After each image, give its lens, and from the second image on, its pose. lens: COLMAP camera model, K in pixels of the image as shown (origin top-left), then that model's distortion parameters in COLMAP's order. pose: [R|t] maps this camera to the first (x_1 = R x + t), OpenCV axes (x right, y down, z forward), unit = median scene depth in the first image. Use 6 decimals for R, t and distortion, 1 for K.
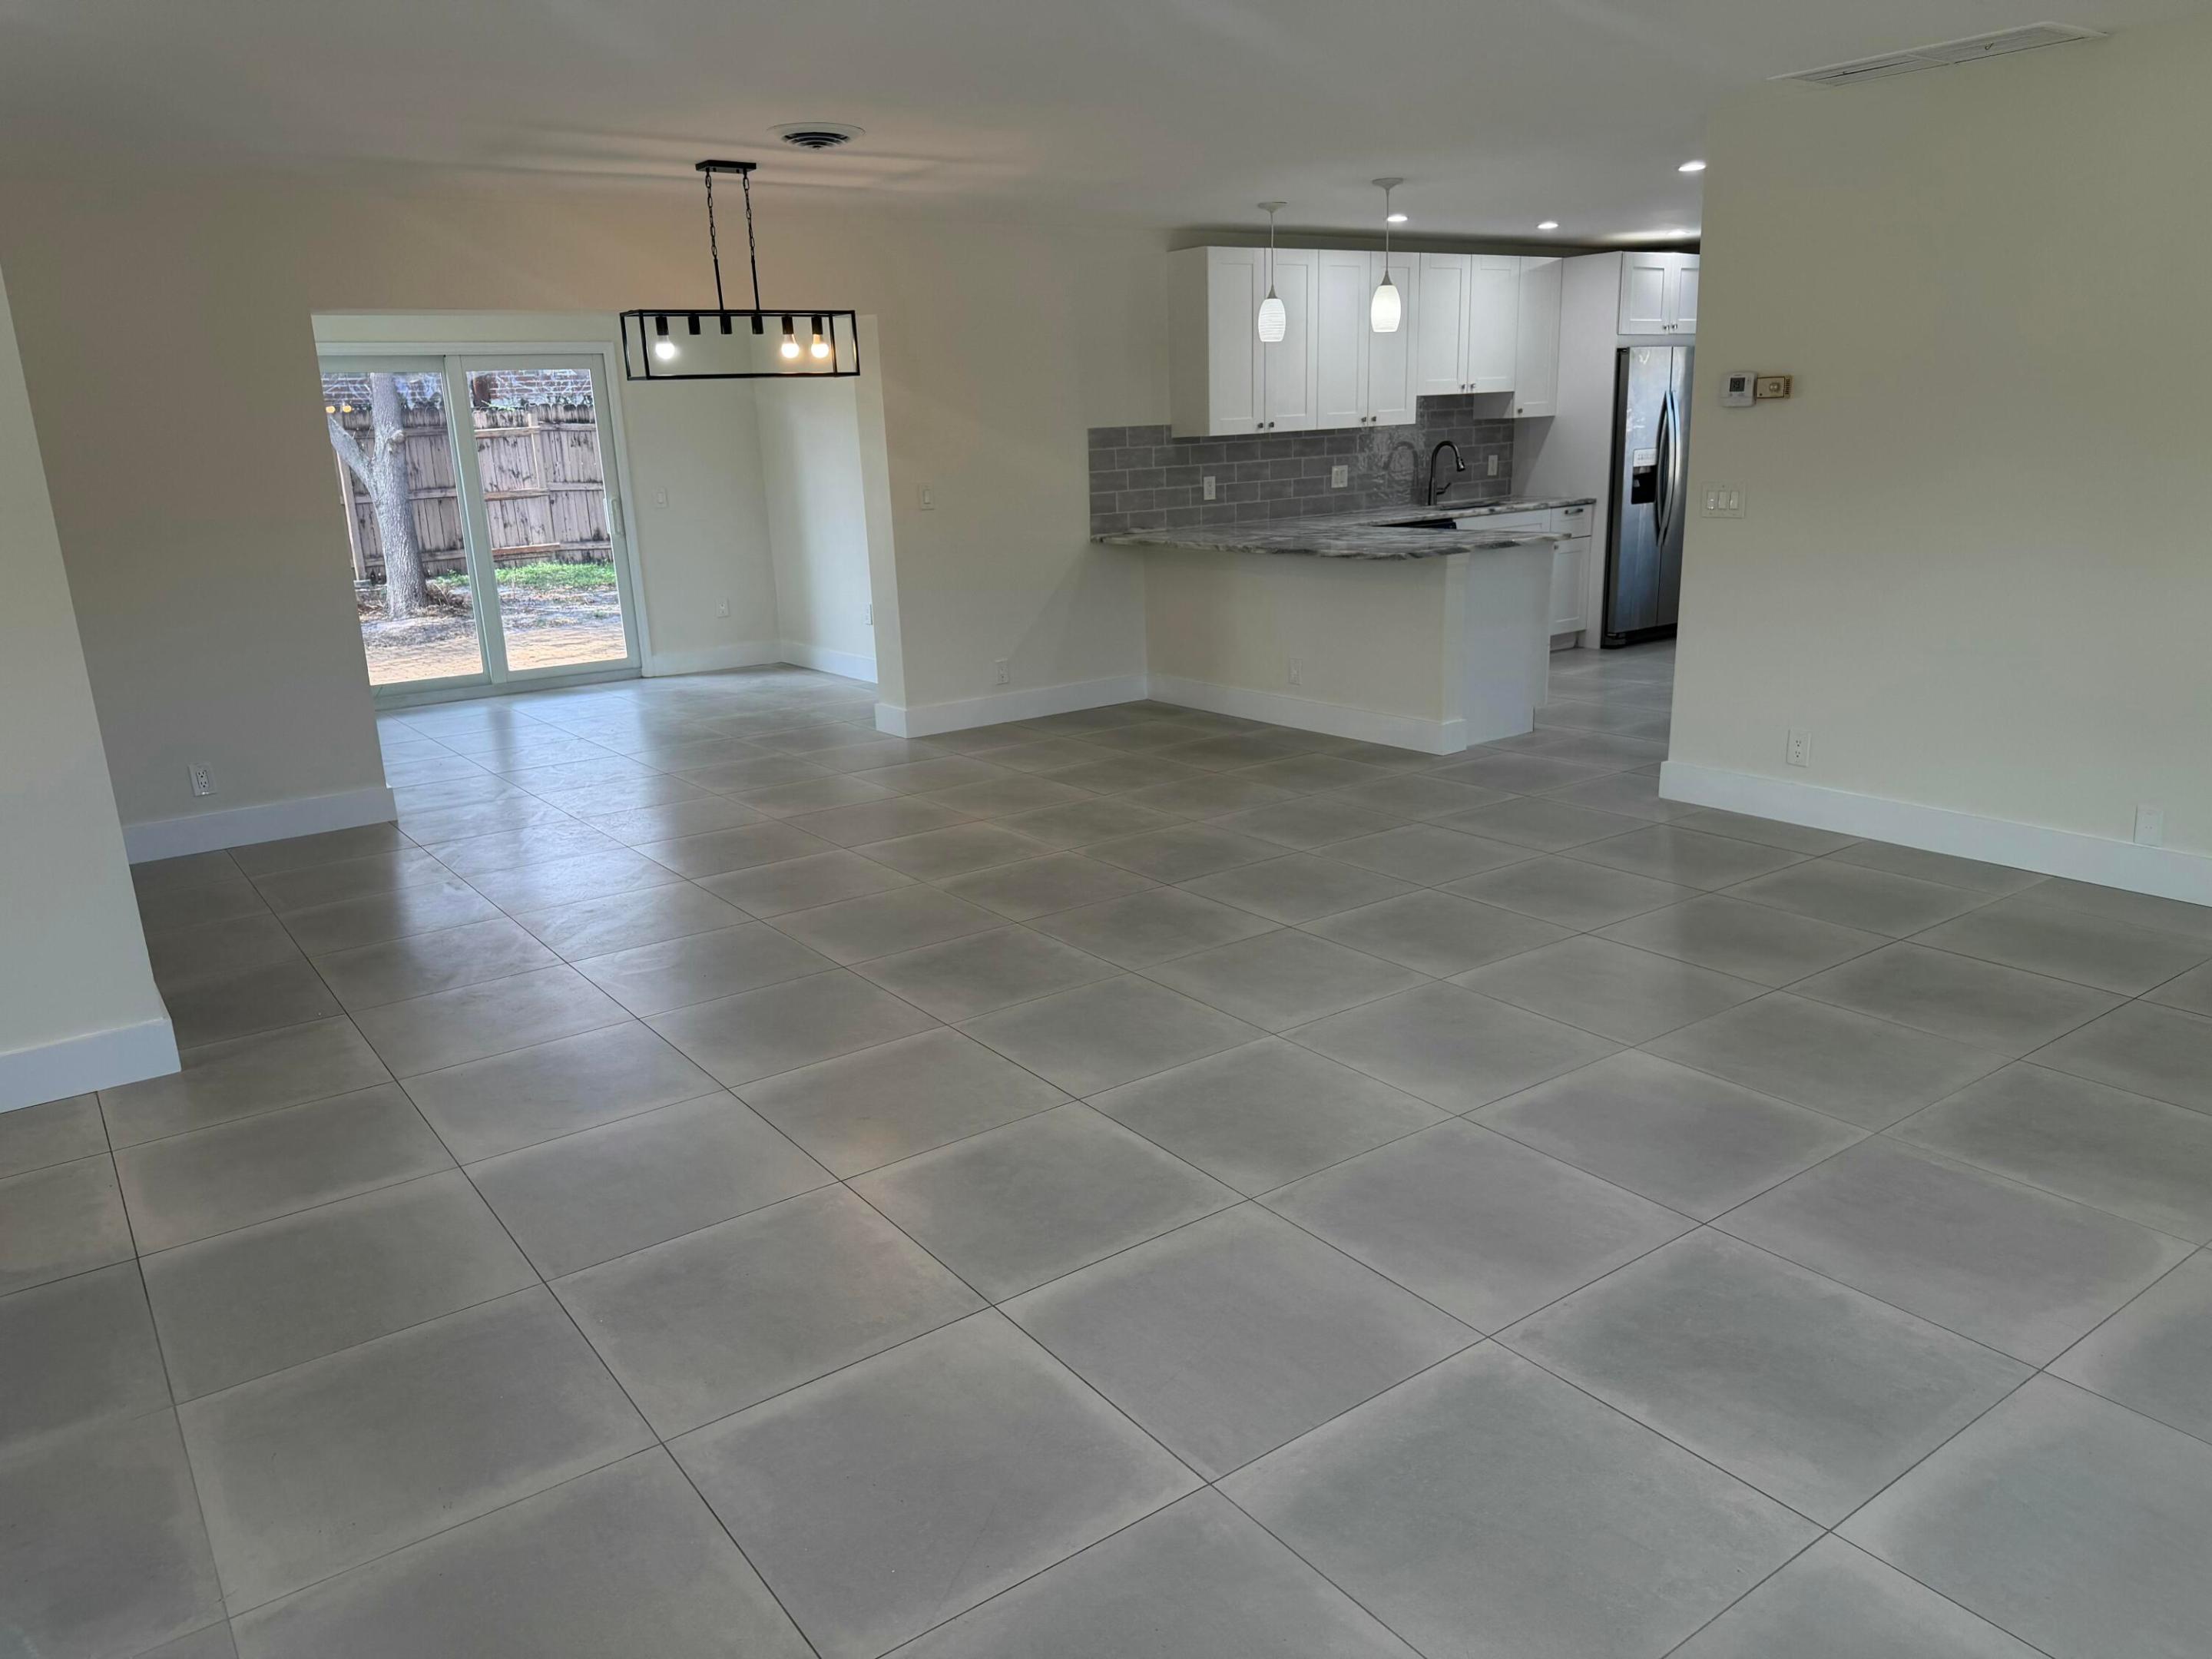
lens RADIAL K [[1550.3, 0, 1109.6], [0, 1550.3, 846.5], [0, 0, 1]] dist [0.115760, -0.165056]
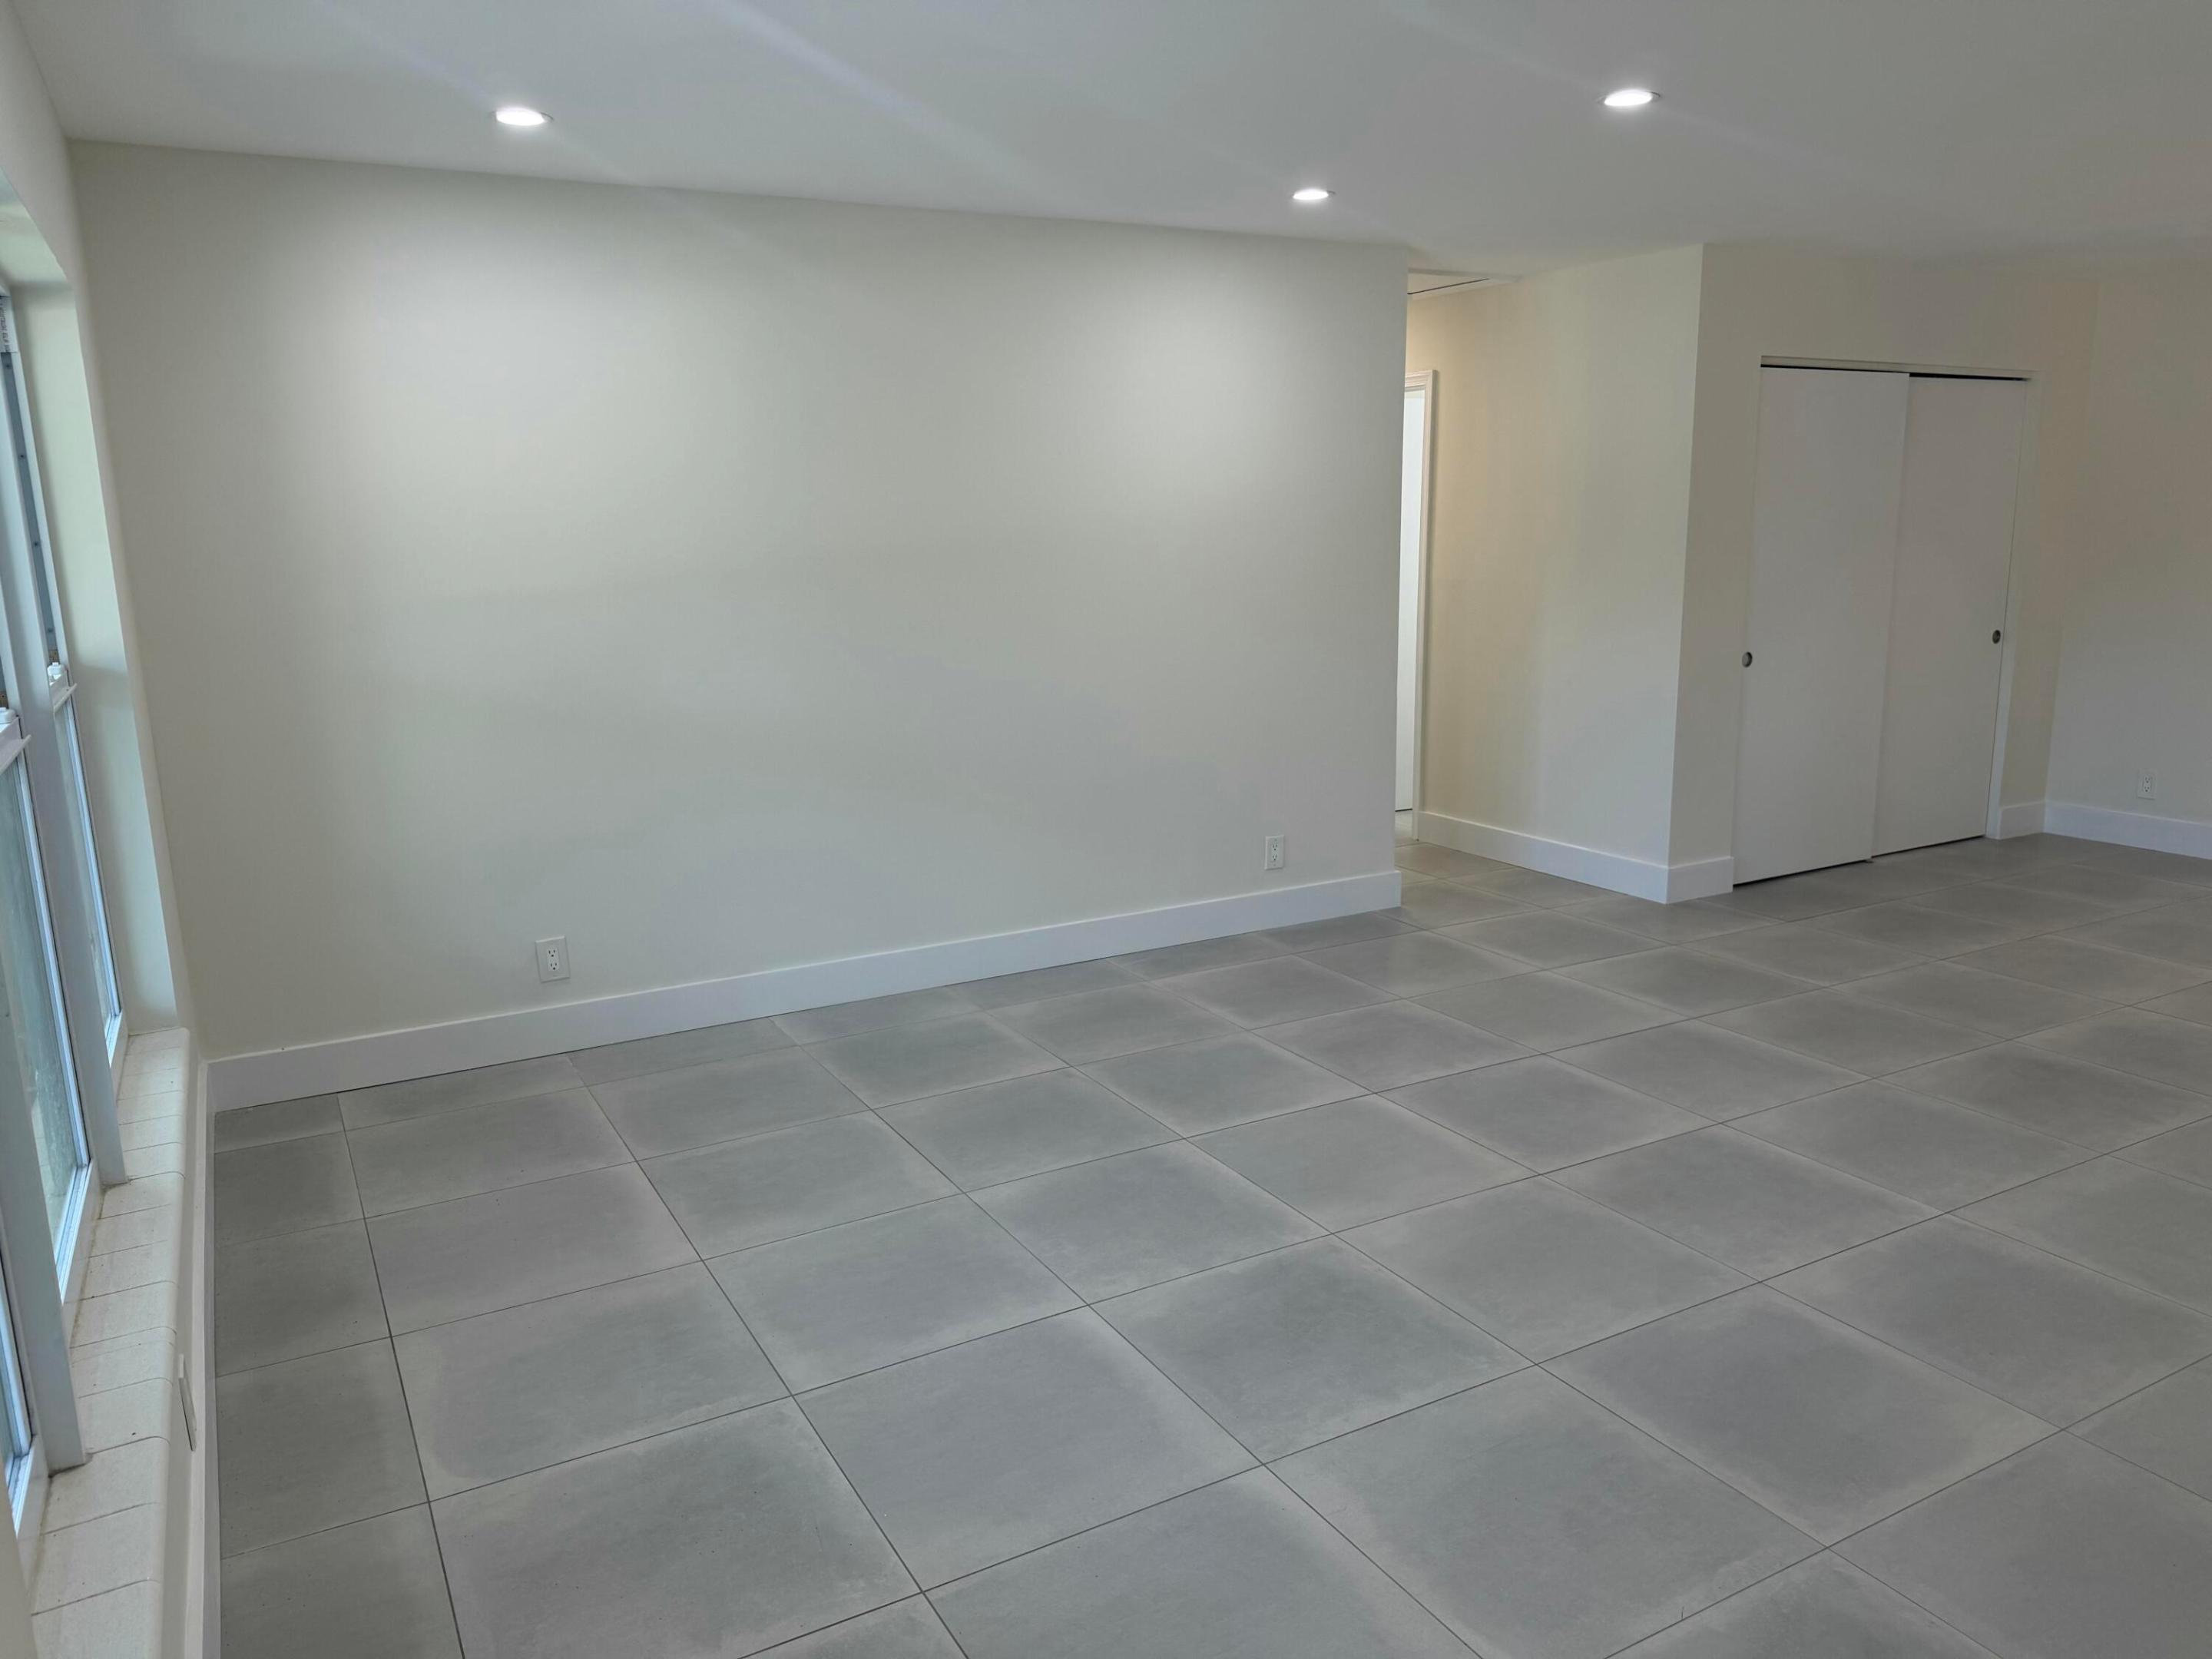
lens RADIAL K [[1550.3, 0, 1109.6], [0, 1550.3, 846.5], [0, 0, 1]] dist [0.115760, -0.165056]
pose [[-0.107003, 0.248629, -0.962670, 0.500792], [-0.241497, 0.932735, 0.267741, -0.101456], [0.964484, 0.261131, -0.039762, 0.277555]]
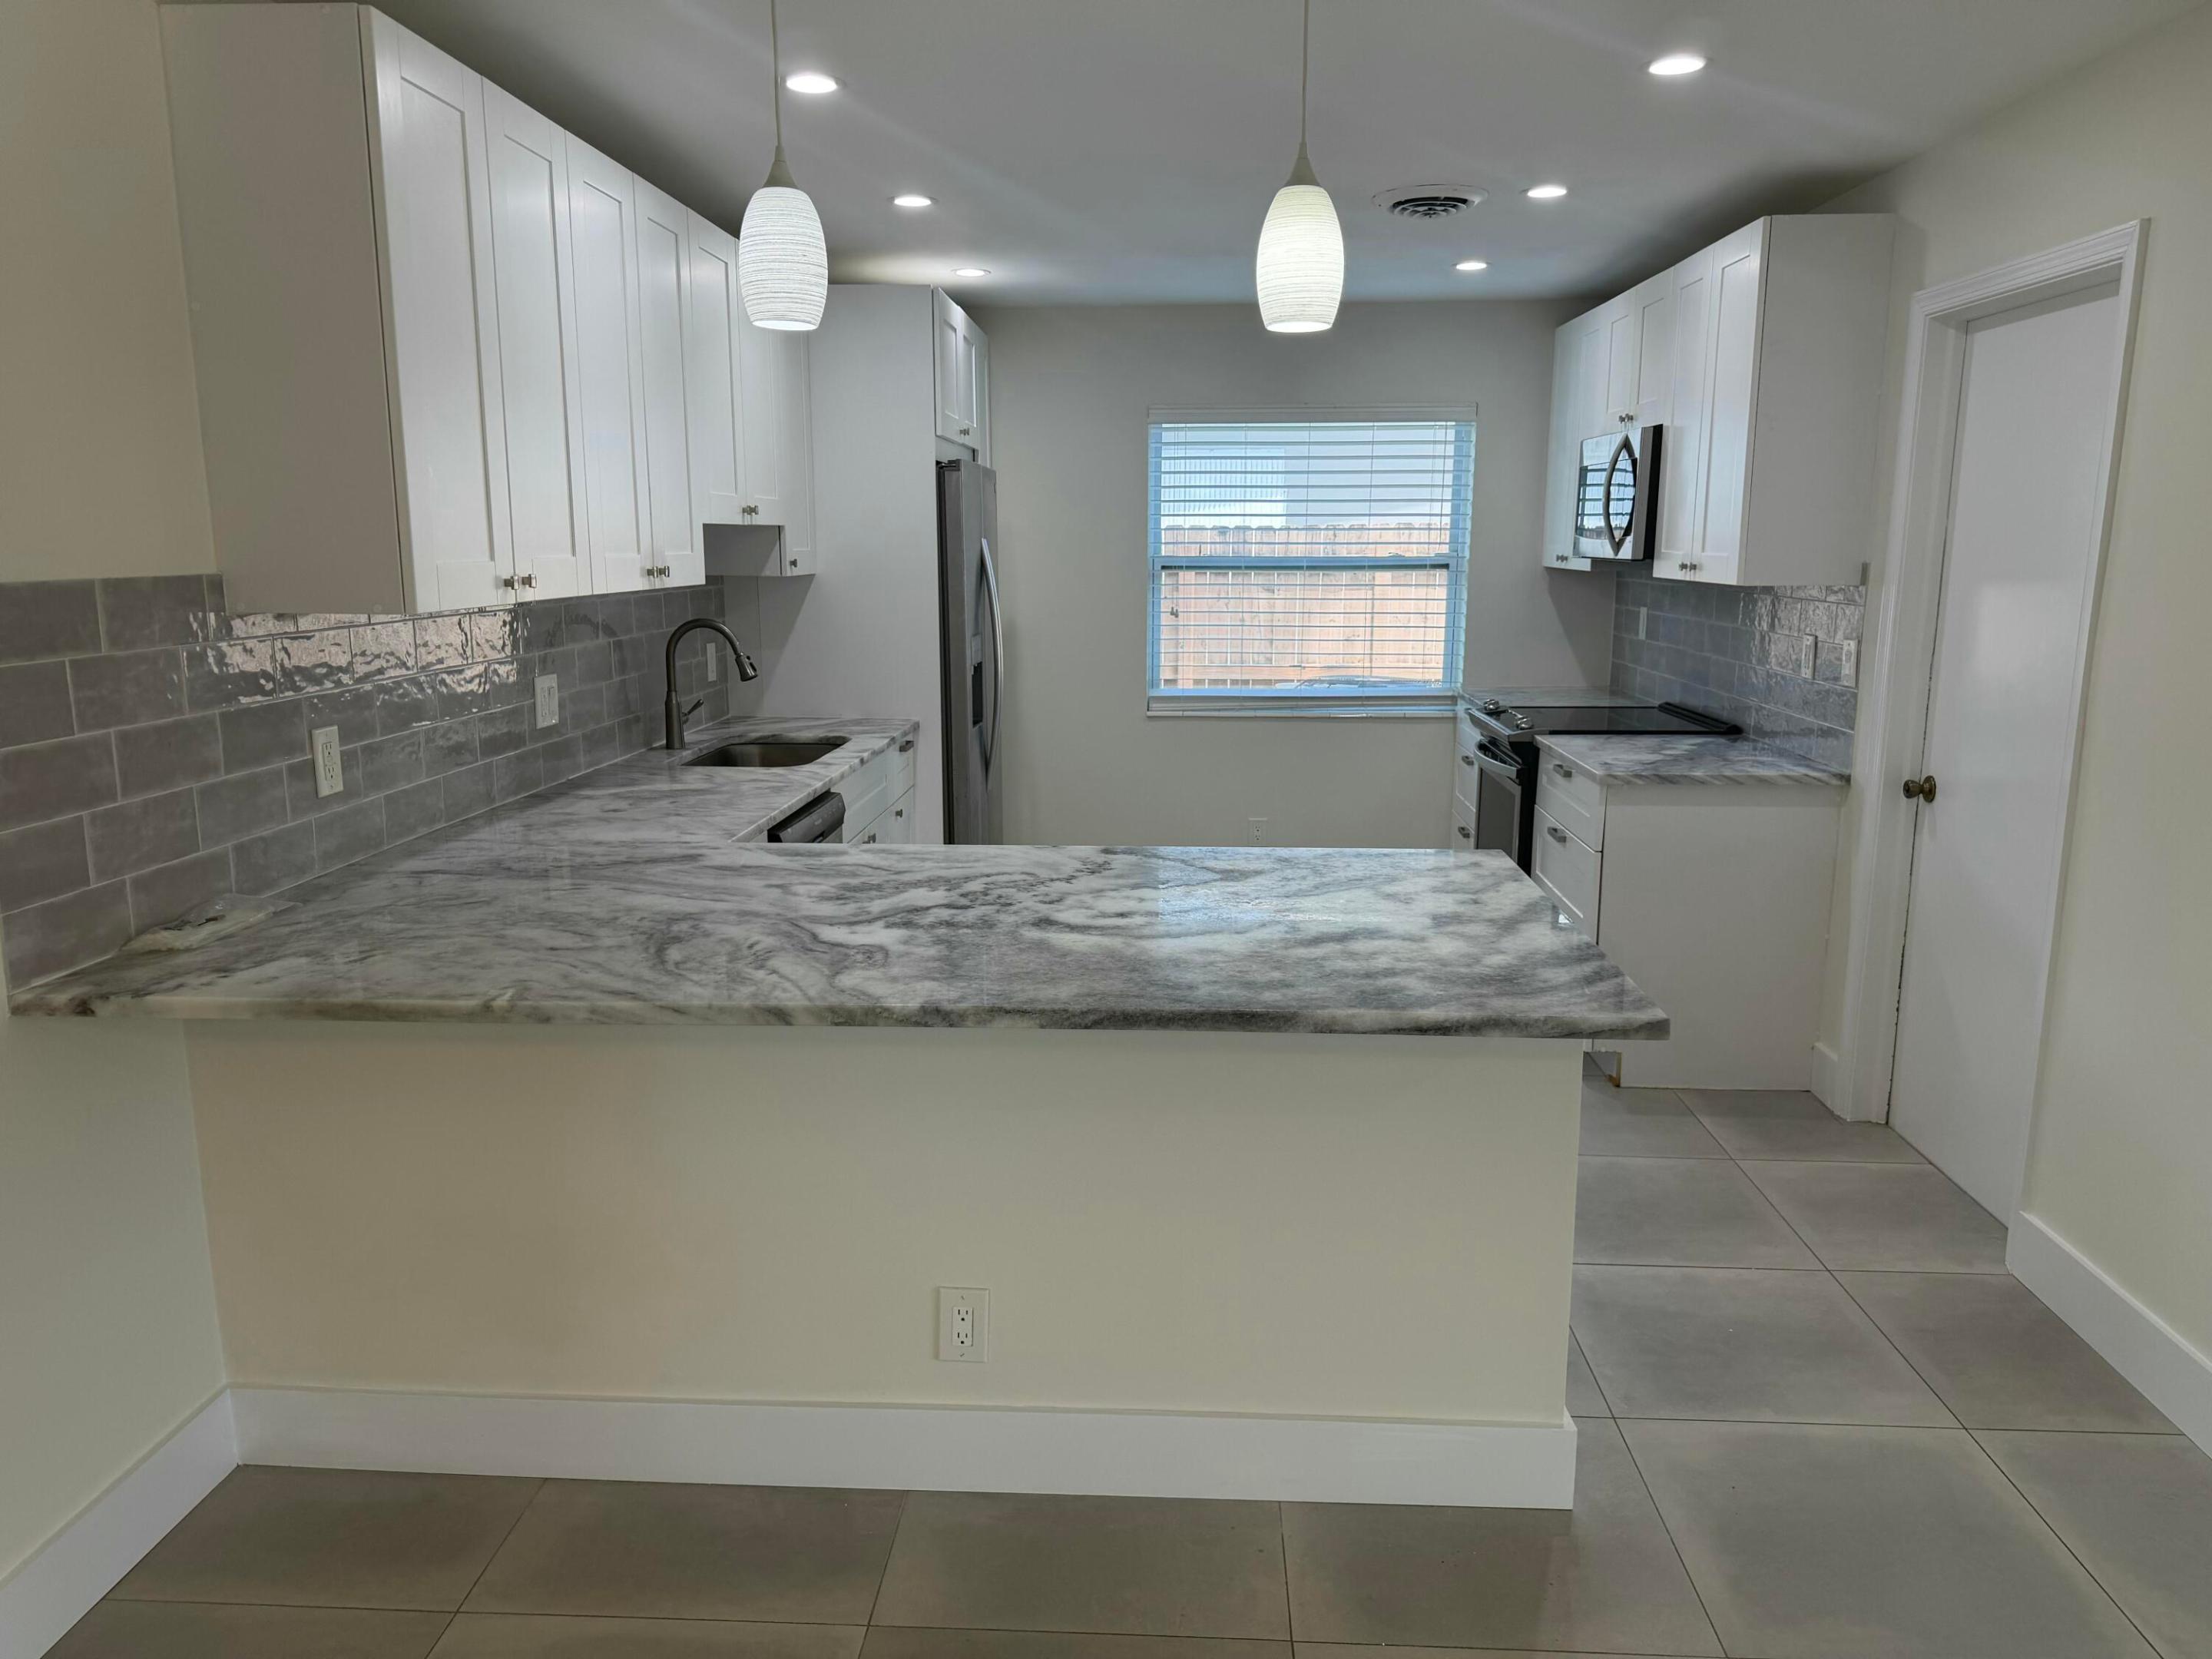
lens RADIAL K [[1550.3, 0, 1109.6], [0, 1550.3, 846.5], [0, 0, 1]] dist [0.115760, -0.165056]
pose [[0.622500, -0.113664, 0.774322, -0.109934], [0.179349, 0.983785, 0.000227, -0.213073], [-0.761792, 0.138733, 0.632792, 0.776662]]
